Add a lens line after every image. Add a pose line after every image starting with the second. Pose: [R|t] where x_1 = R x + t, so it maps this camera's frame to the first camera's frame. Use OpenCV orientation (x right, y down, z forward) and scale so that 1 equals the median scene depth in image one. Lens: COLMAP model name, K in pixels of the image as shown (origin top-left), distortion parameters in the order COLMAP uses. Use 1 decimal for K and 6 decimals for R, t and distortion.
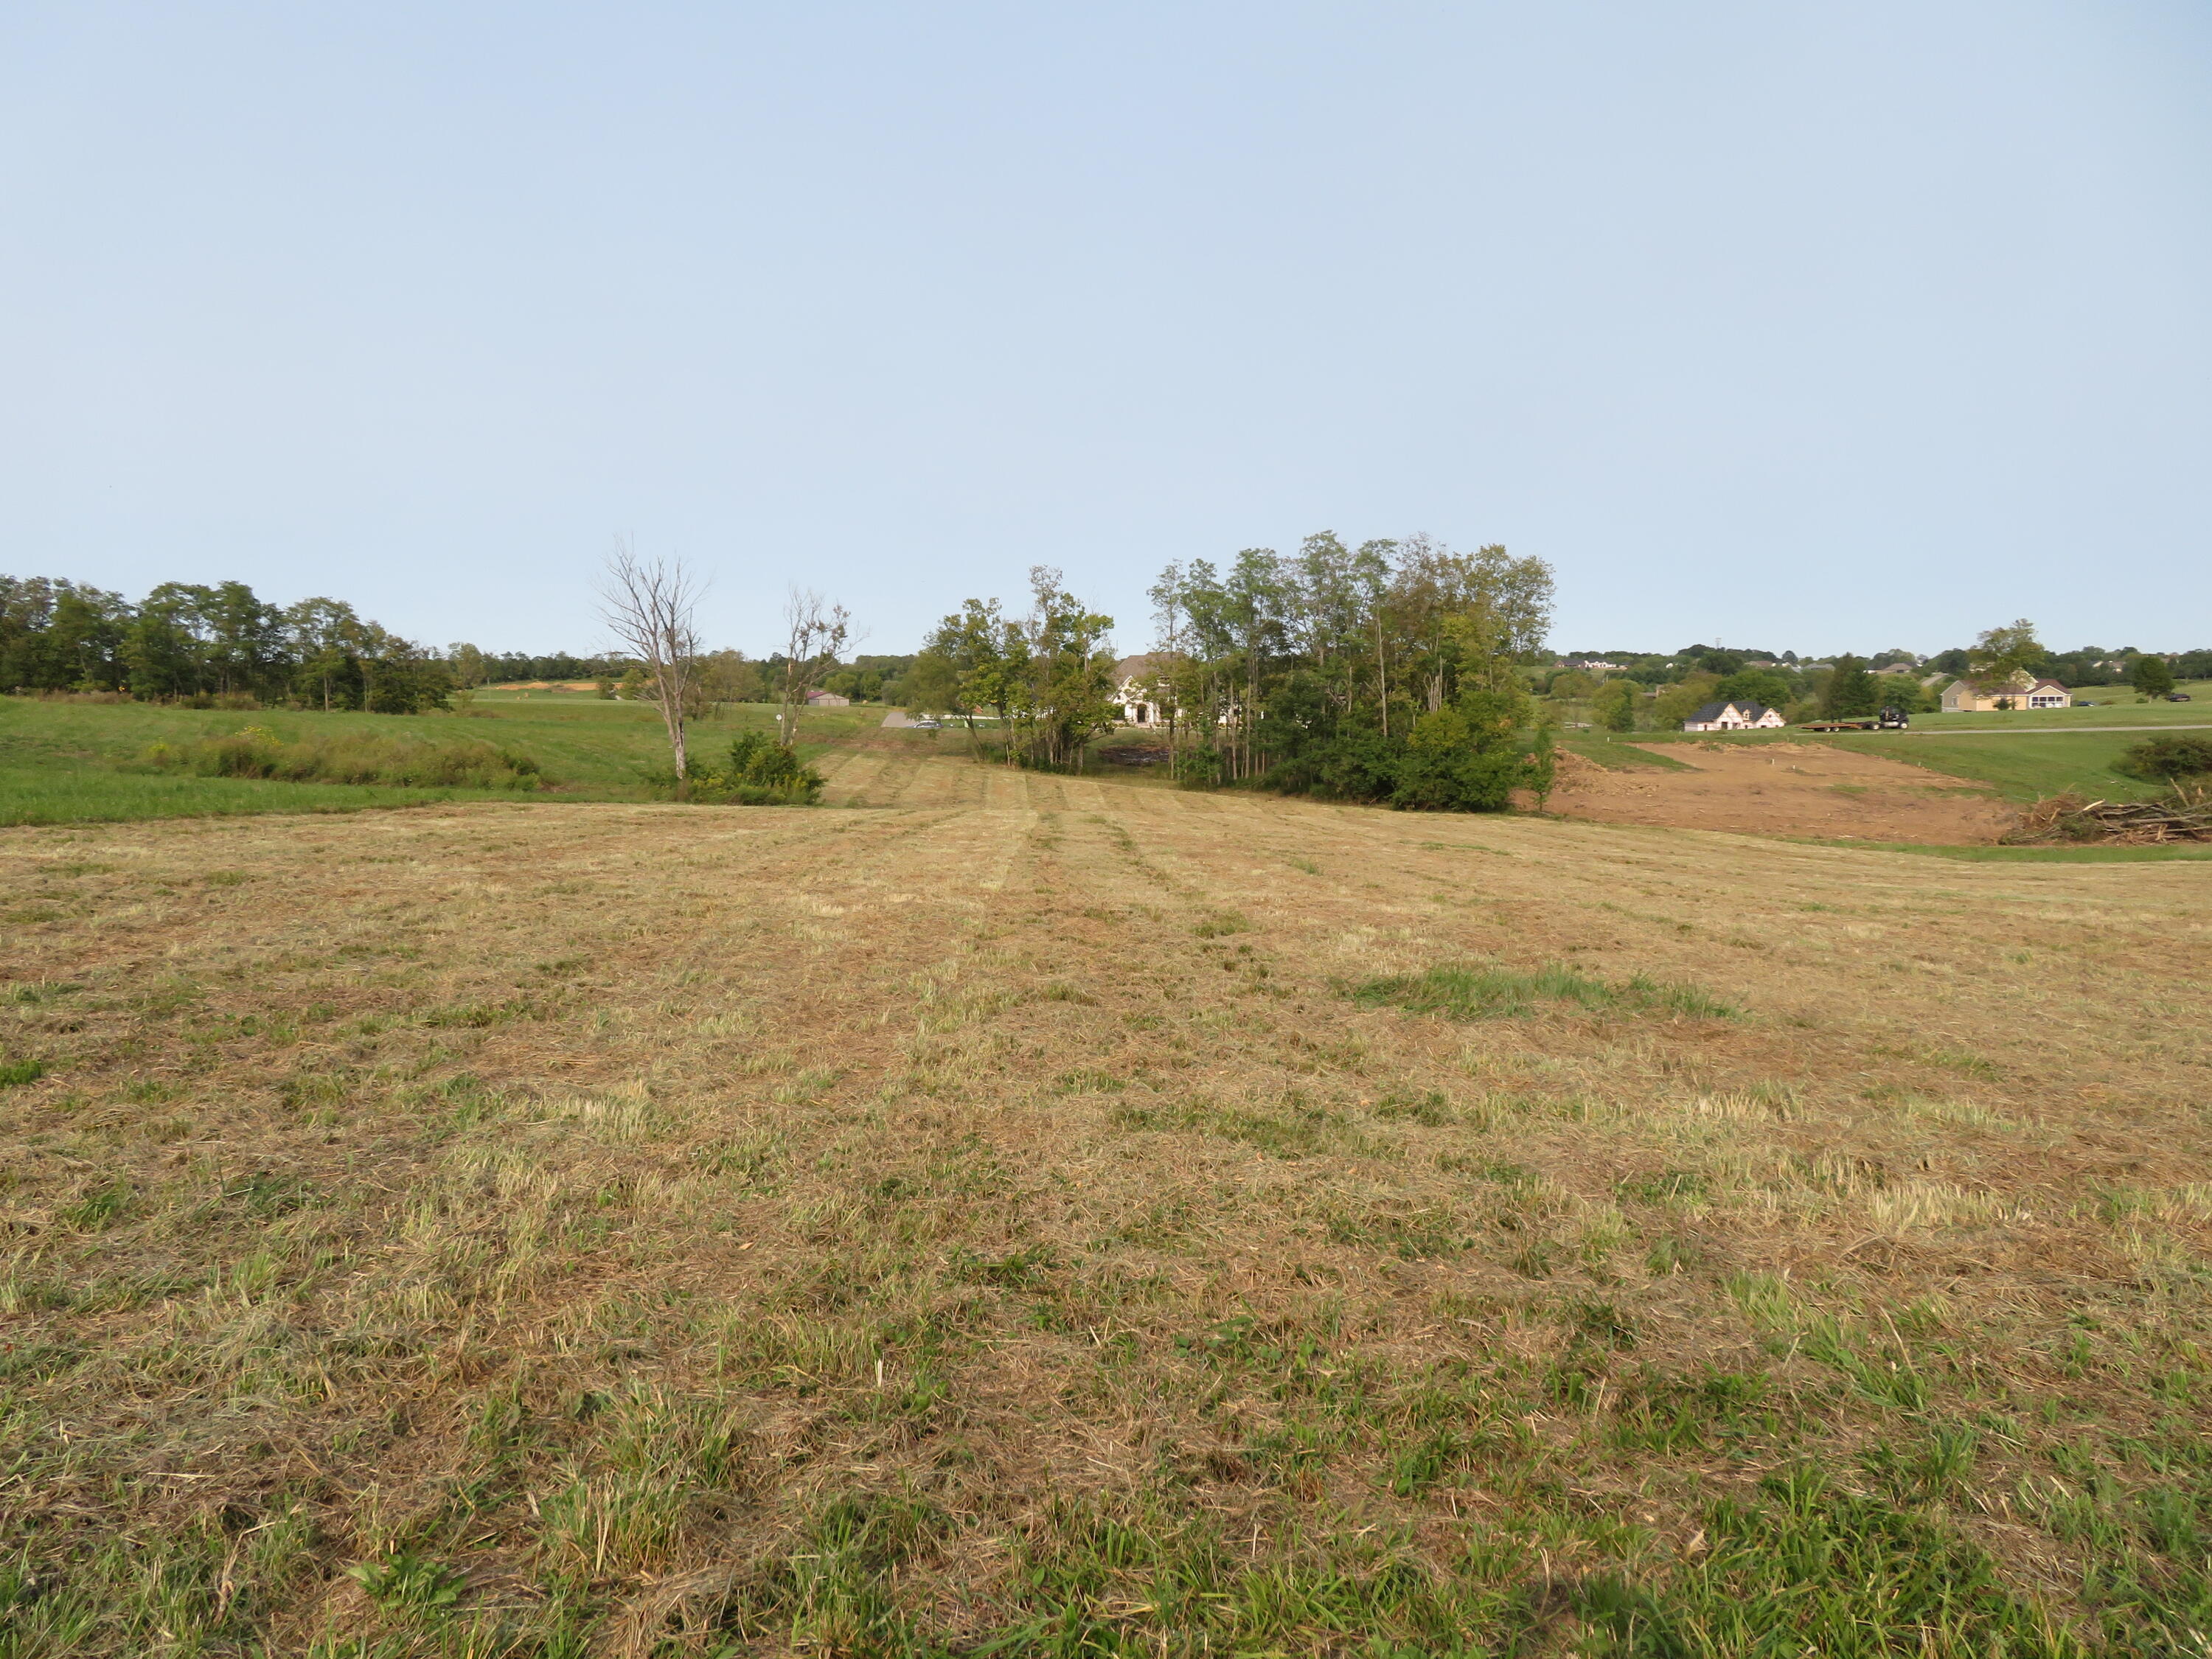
lens RADIAL K [[1599.7, 0, 1104.4], [0, 1599.7, 832.1], [0, 0, 1]] dist [-0.003867, 0.009029]
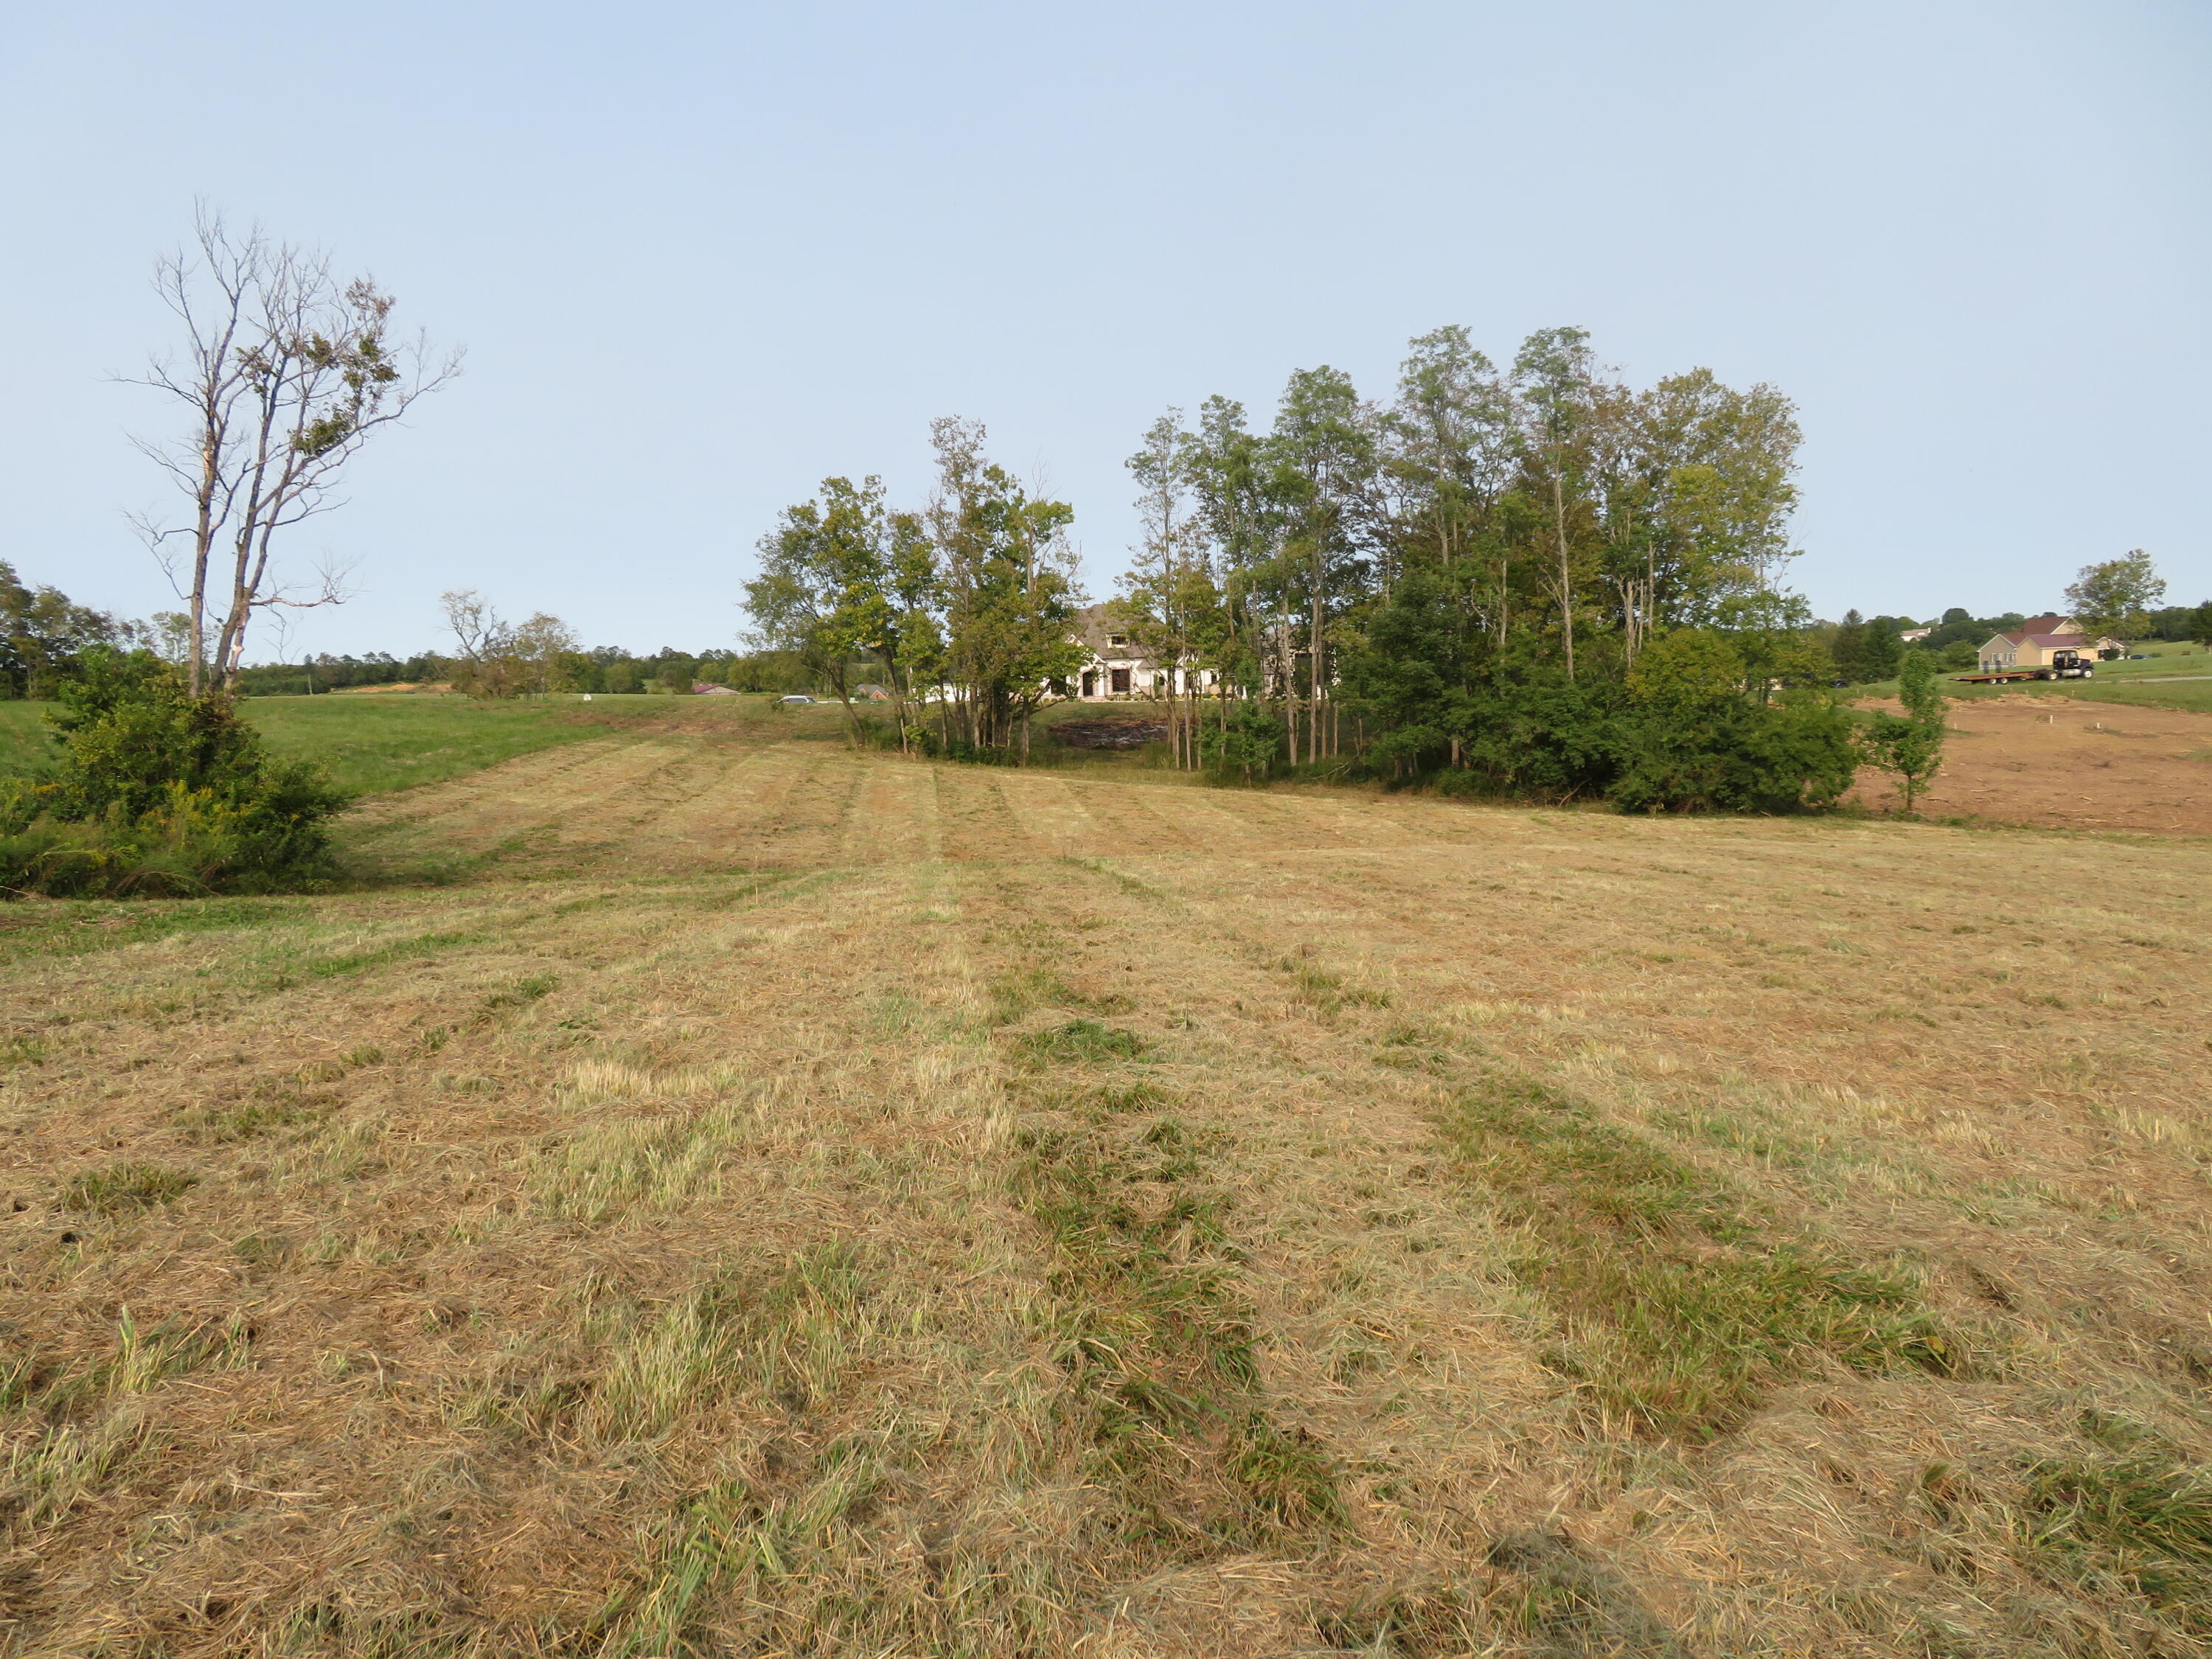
lens RADIAL K [[1599.7, 0, 1106.2], [0, 1599.7, 825.3], [0, 0, 1]] dist [-0.003867, 0.009029]
pose [[0.998112, -0.029204, 0.054035, -0.018155], [0.029177, 0.999573, 0.001278, -0.013499], [-0.054049, 0.000301, 0.998538, 0.402542]]
